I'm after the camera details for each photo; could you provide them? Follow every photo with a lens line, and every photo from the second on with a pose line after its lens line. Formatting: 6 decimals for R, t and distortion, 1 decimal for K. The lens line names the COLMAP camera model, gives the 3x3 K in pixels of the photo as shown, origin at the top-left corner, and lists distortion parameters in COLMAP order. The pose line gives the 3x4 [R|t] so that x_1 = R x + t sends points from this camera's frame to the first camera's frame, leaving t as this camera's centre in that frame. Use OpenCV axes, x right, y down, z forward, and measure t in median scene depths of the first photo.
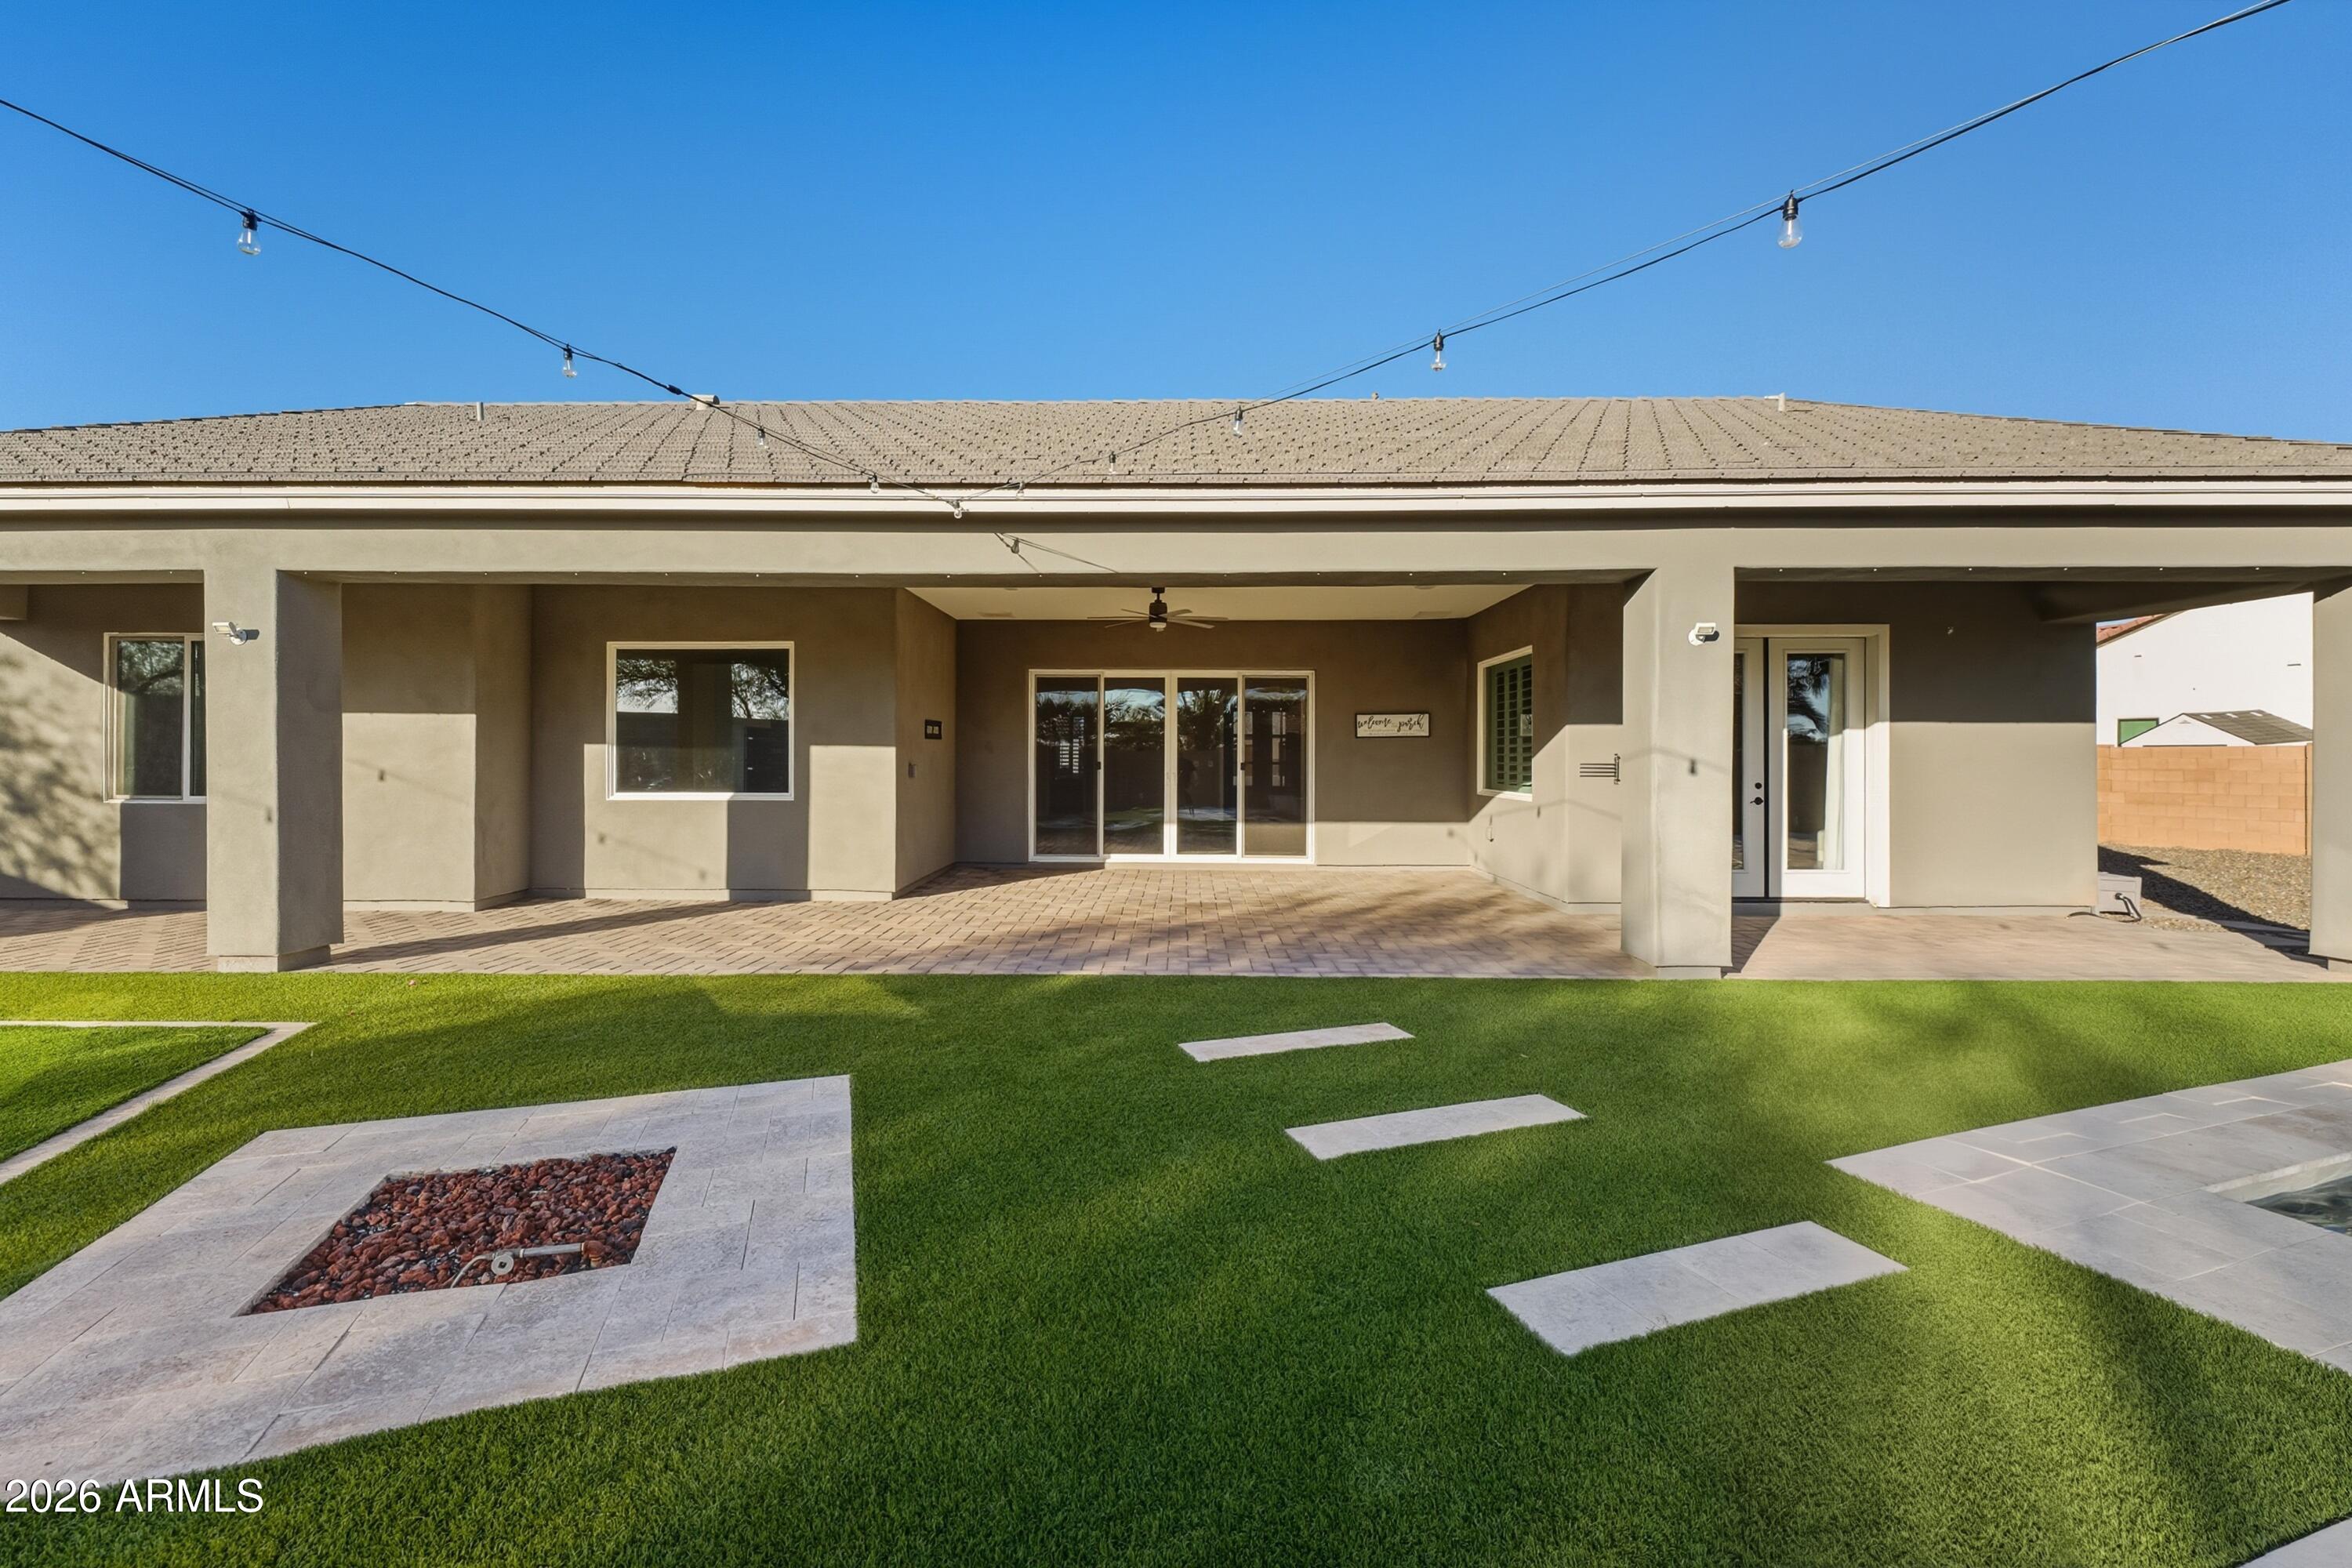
lens RADIAL K [[978.2, 0, 1169.2], [0, 978.2, 757.2], [0, 0, 1]] dist [0.001215, 0.000150]
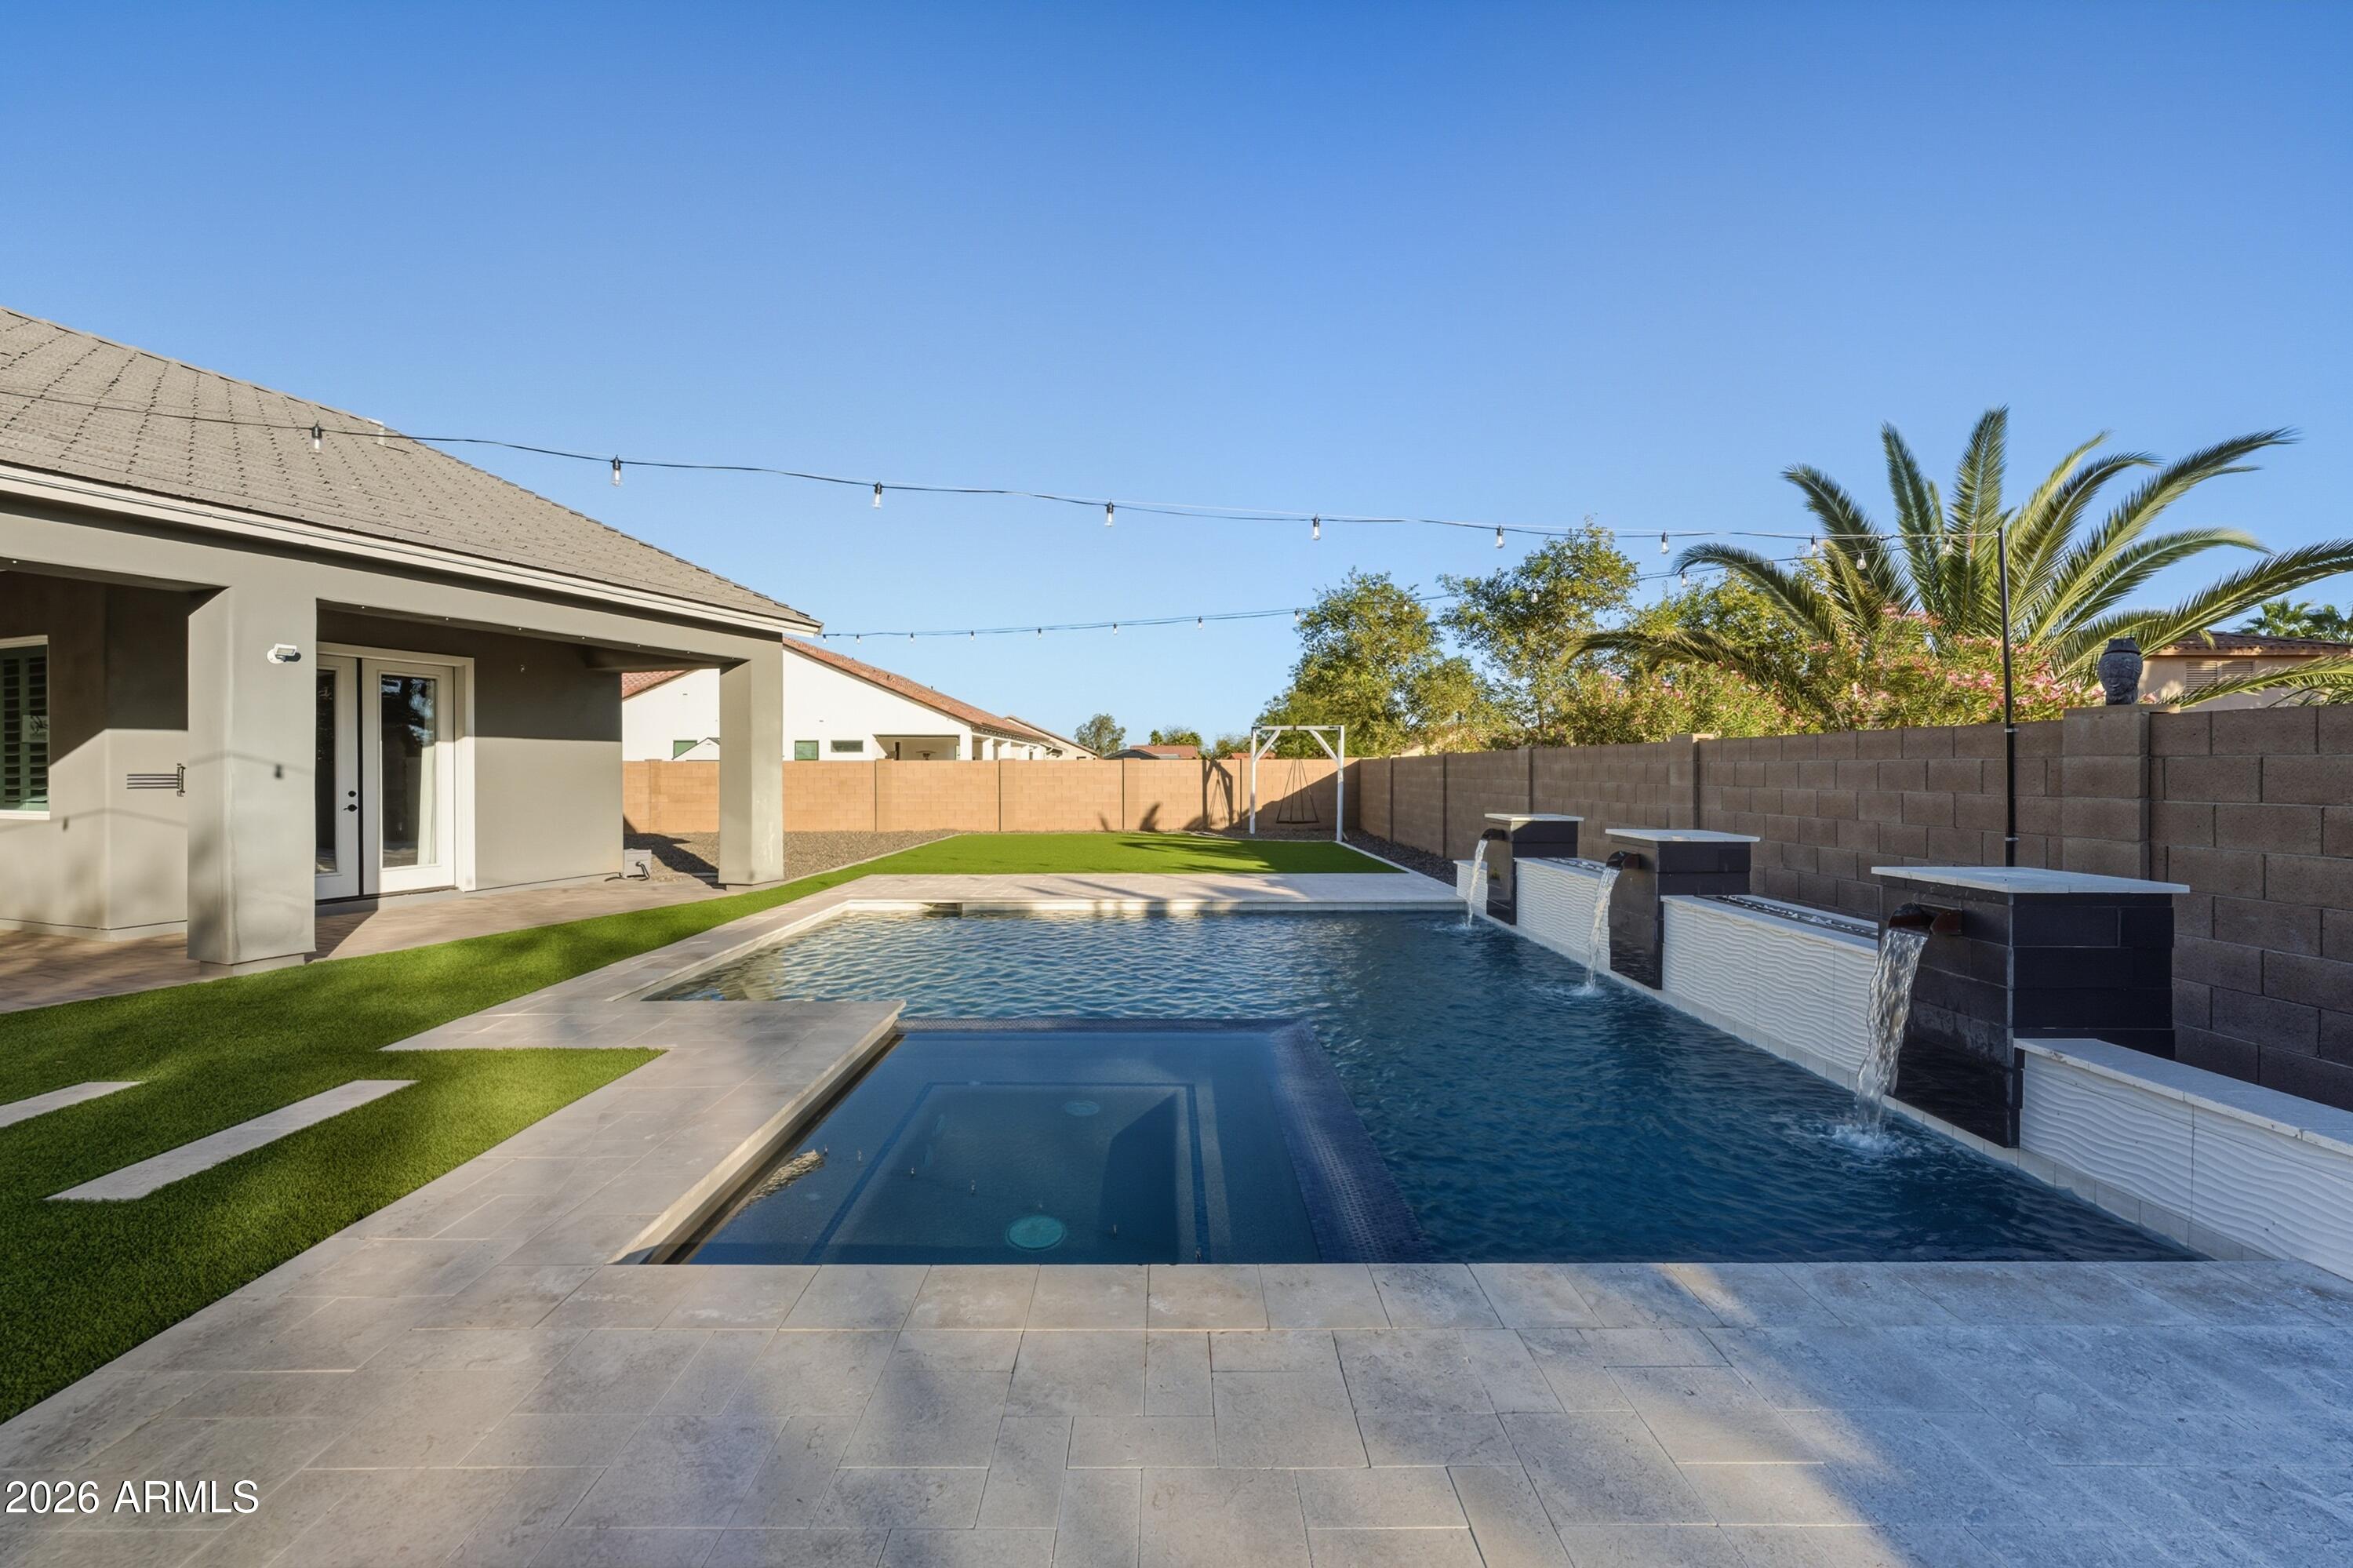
lens RADIAL K [[954.9, 0, 1175.5], [0, 954.9, 774.5], [0, 0, 1]] dist [-0.000373, 0.000547]
pose [[0.328979, -0.006074, 0.944318, -0.097229], [0.002260, 0.999982, 0.005645, 0.003933], [-0.944335, 0.000277, 0.328987, -0.210121]]
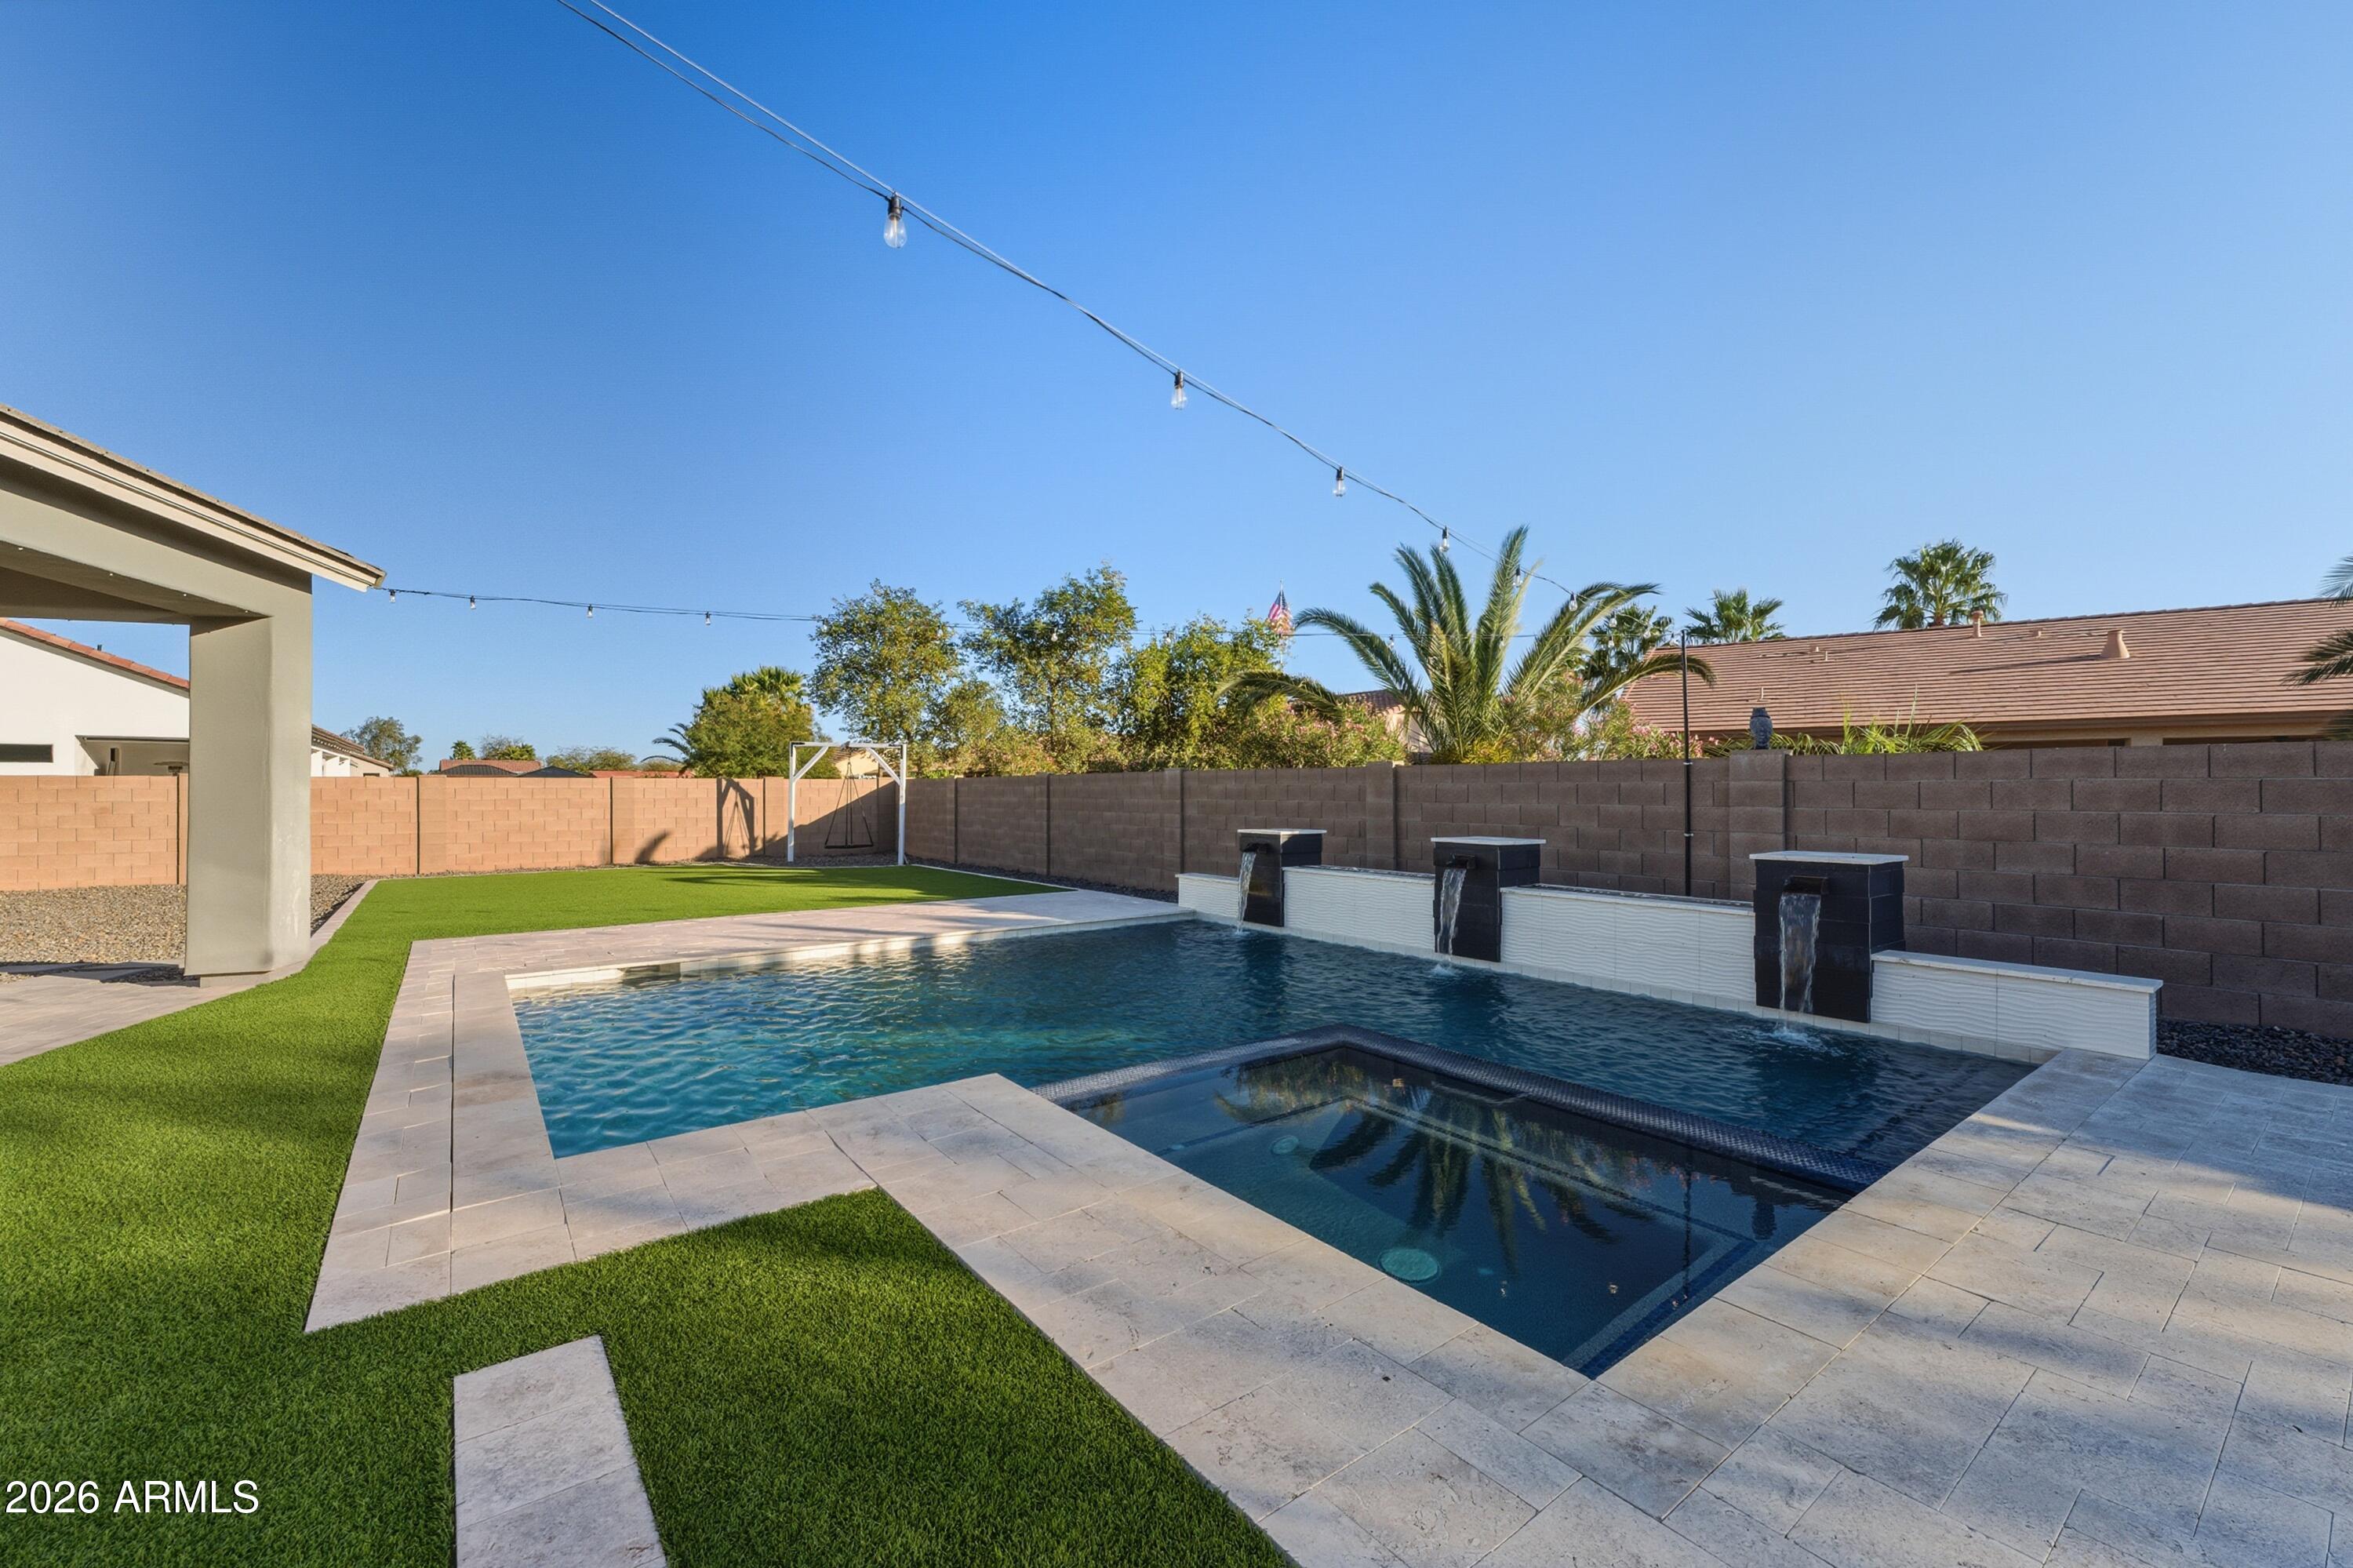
lens RADIAL K [[954.9, 0, 1175.5], [0, 954.9, 774.5], [0, 0, 1]] dist [-0.000373, 0.000547]
pose [[-0.302712, 0.014582, 0.952970, -0.082543], [0.001742, 0.999890, -0.014747, 0.003894], [-0.953080, -0.002804, -0.302704, 0.226909]]
